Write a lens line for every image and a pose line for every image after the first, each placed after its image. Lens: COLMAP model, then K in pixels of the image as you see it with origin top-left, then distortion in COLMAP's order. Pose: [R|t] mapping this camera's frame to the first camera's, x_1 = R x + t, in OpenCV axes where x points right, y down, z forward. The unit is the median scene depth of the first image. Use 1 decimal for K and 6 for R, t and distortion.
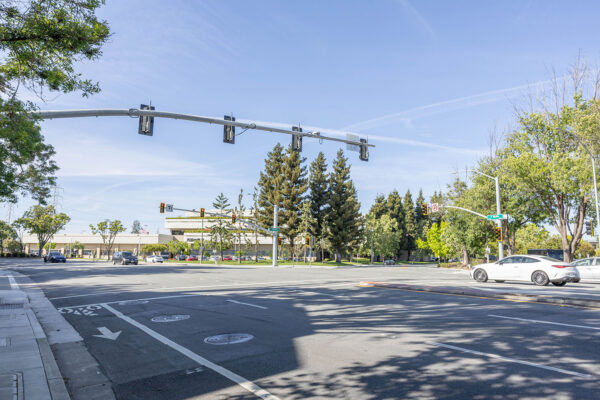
lens RADIAL K [[394.3, 0, 300.0], [0, 394.3, 200.0], [0, 0, 1]] dist [-0.002952, 0.001579]
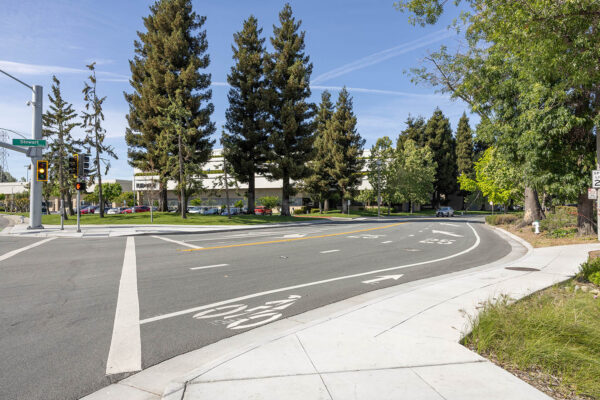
lens RADIAL K [[394.3, 0, 300.0], [0, 394.3, 200.0], [0, 0, 1]] dist [-0.002952, 0.001579]
pose [[0.984981, -0.016540, -0.171869, 0.143469], [0.038714, 0.991214, 0.126474, 0.044662], [0.168267, -0.131228, 0.976967, 0.313137]]
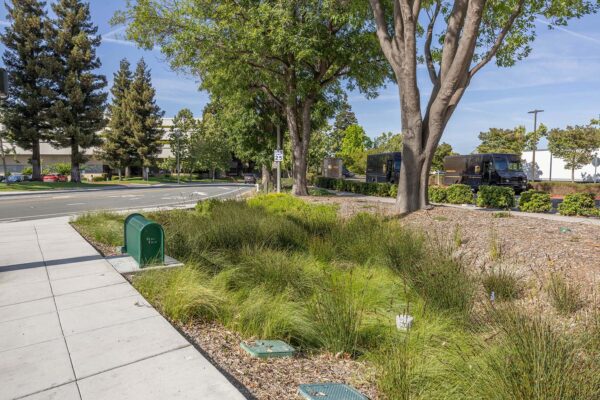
lens RADIAL K [[394.3, 0, 300.0], [0, 394.3, 200.0], [0, 0, 1]] dist [-0.002952, 0.001579]
pose [[0.966838, -0.032316, 0.253339, 0.181394], [-0.022430, 0.977385, 0.210277, 0.036222], [-0.254405, -0.208986, 0.944247, 0.243889]]
